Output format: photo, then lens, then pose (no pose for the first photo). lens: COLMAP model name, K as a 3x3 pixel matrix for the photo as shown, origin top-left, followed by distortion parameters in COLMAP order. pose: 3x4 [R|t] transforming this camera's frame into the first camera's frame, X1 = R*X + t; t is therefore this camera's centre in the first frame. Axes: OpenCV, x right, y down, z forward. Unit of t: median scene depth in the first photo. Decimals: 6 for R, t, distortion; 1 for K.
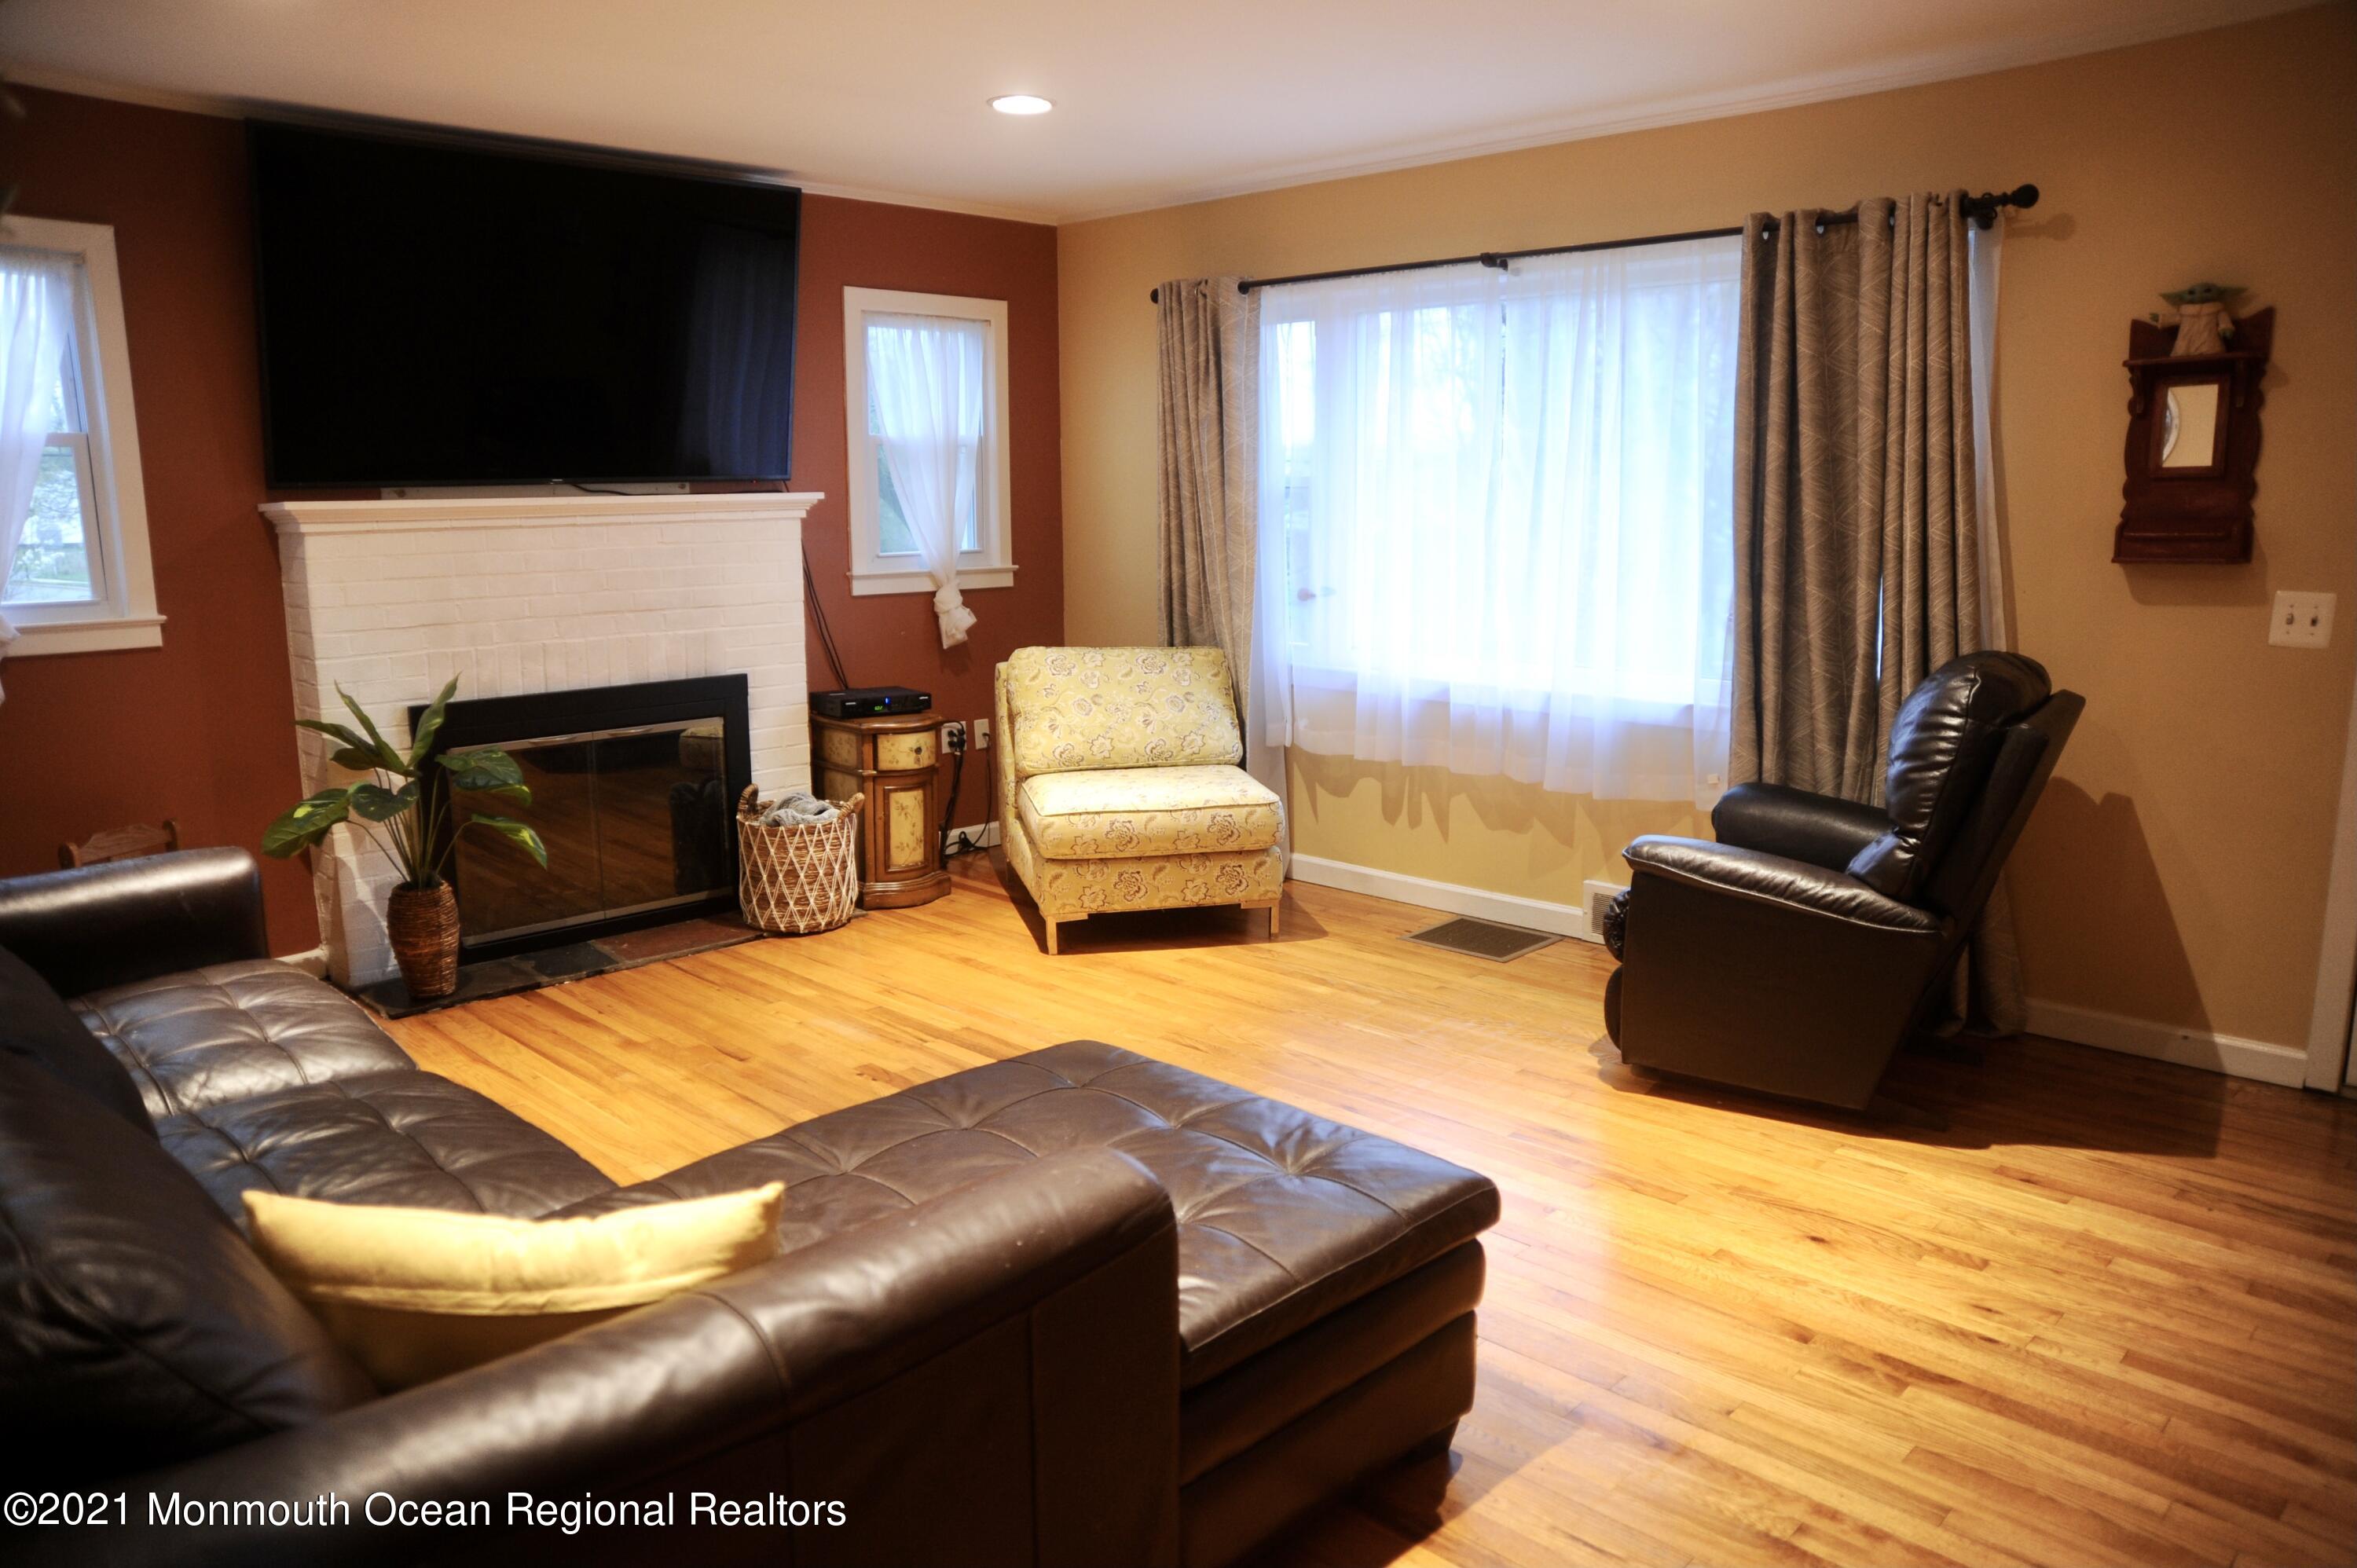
lens RADIAL K [[1622.7, 0, 1171.0], [0, 1622.7, 794.3], [0, 0, 1]] dist [-0.165196, 0.140049]
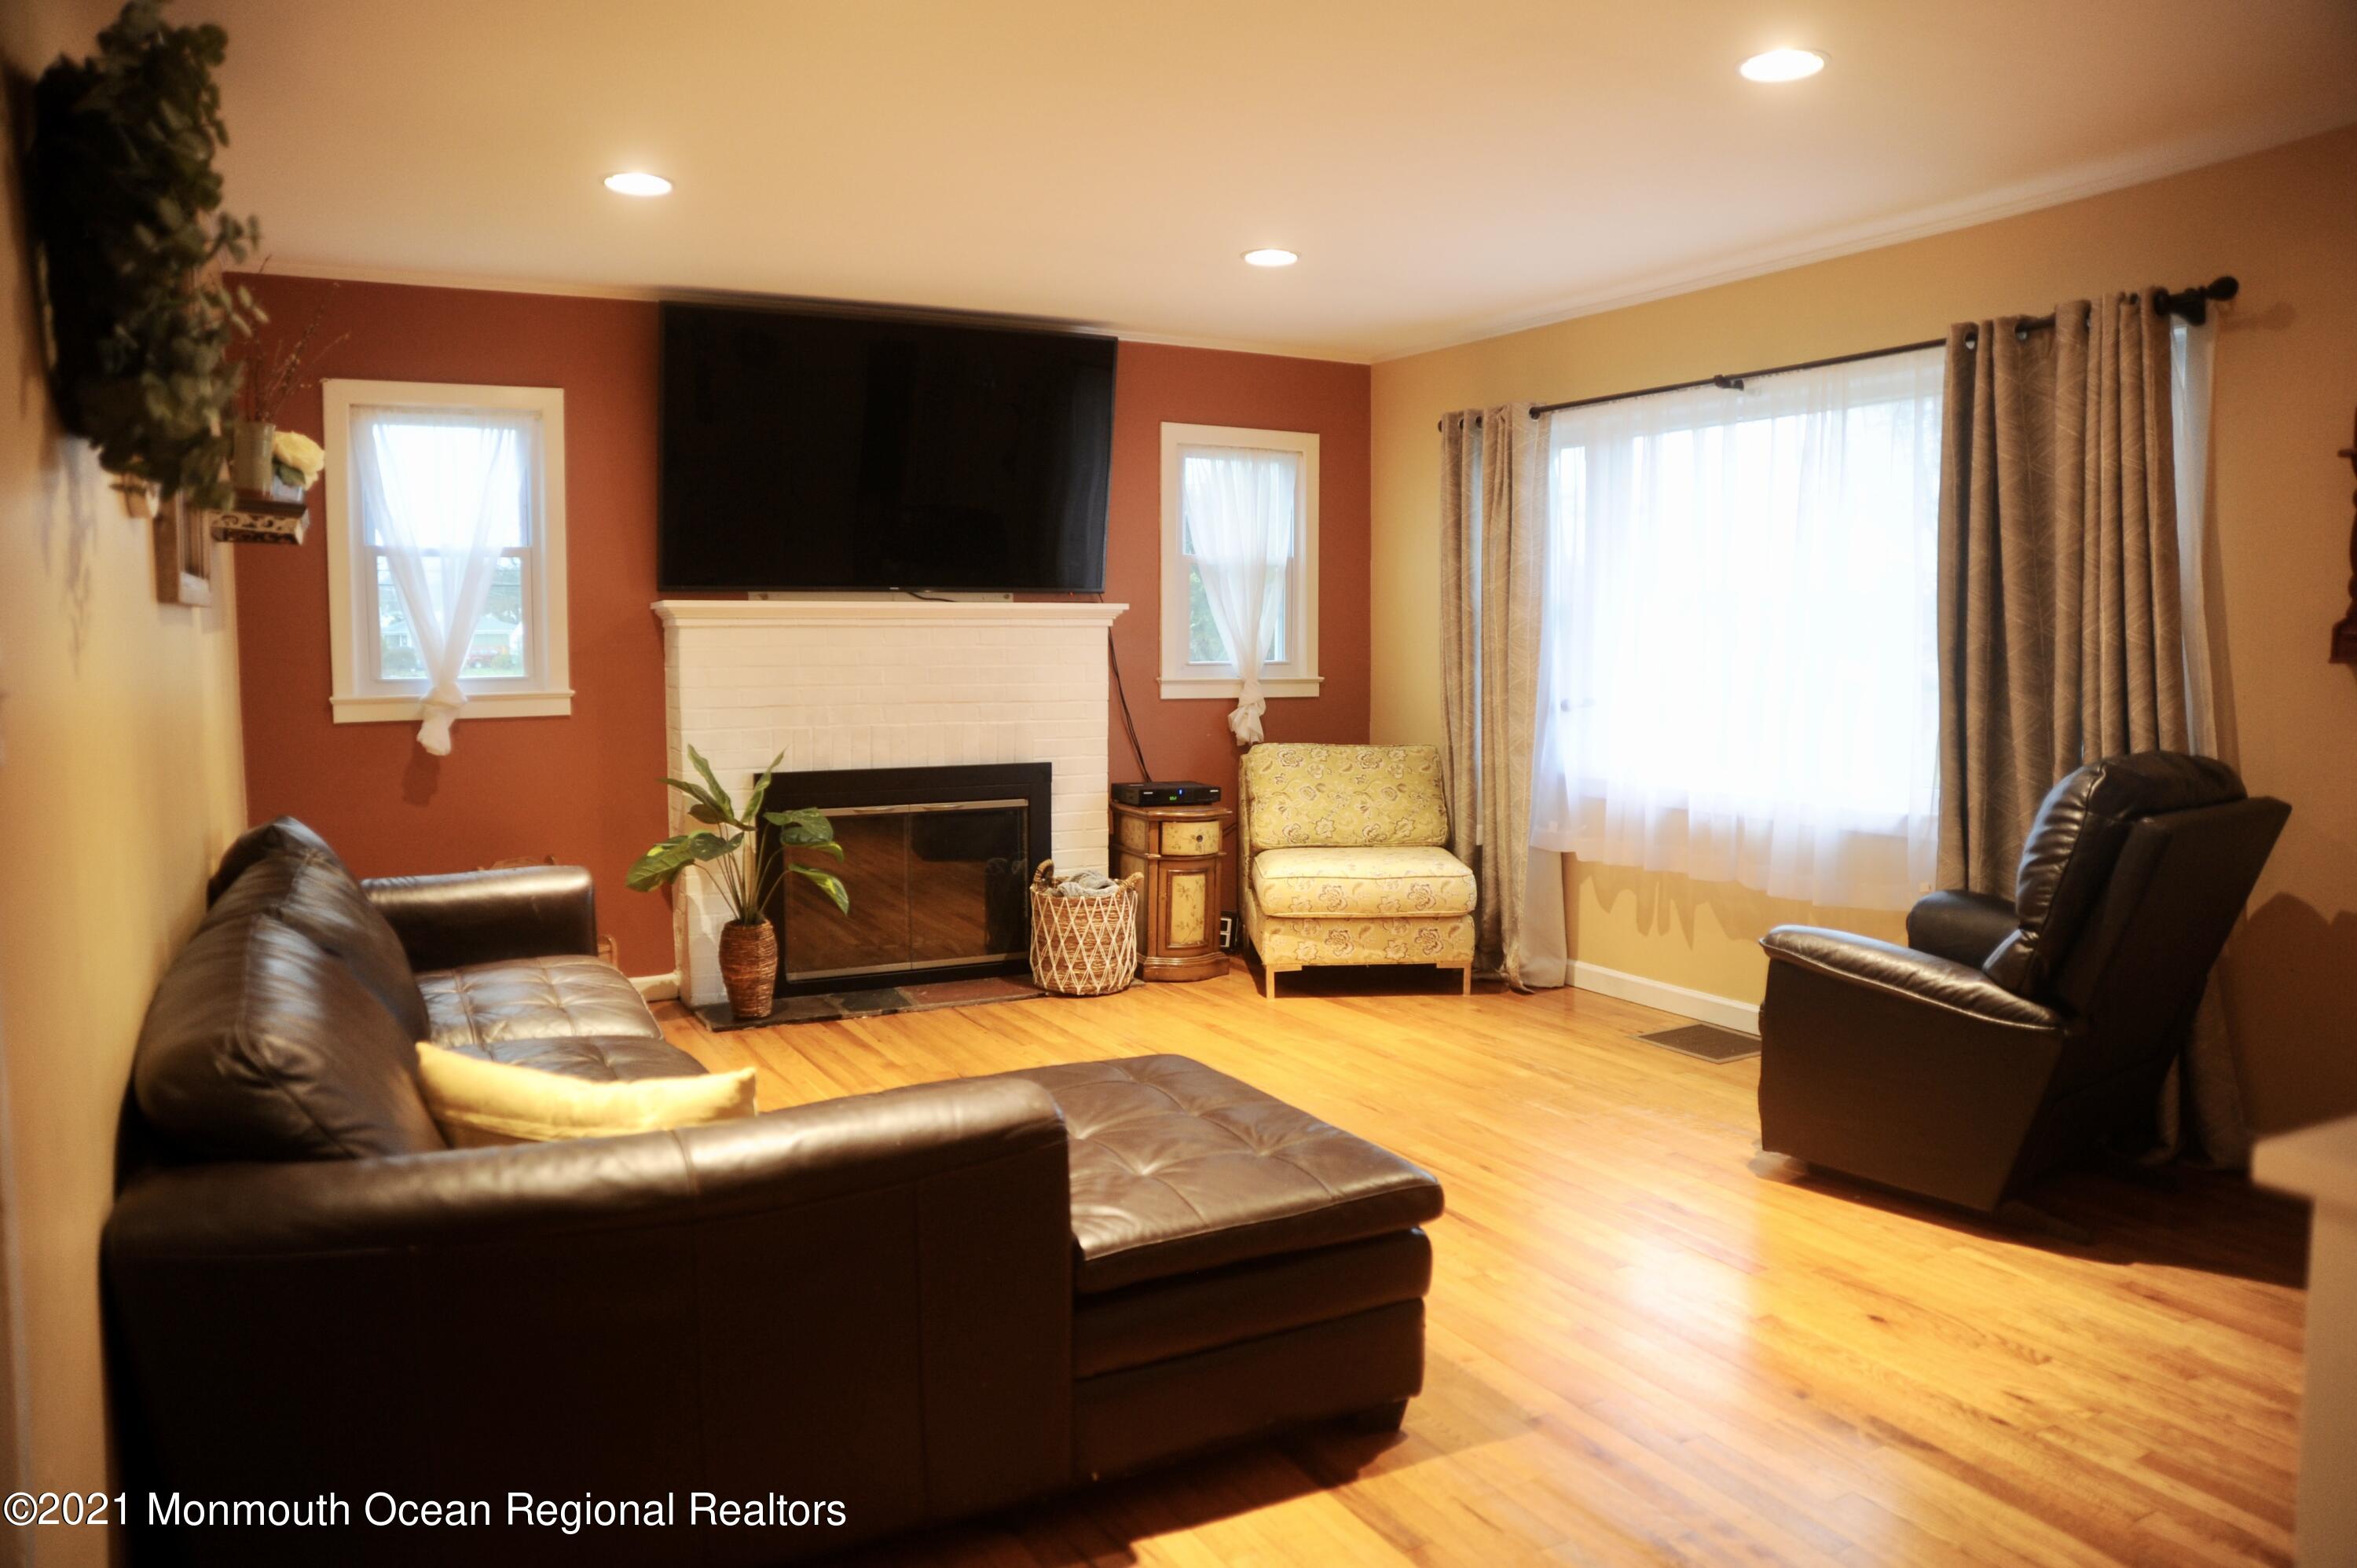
lens RADIAL K [[1622.7, 0, 1171.0], [0, 1622.7, 794.3], [0, 0, 1]] dist [-0.165196, 0.140049]
pose [[0.957039, 0.034481, -0.287900, 0.171795], [-0.059511, 0.995125, -0.078643, 0.037797], [0.283785, 0.092398, 0.954426, -0.070986]]
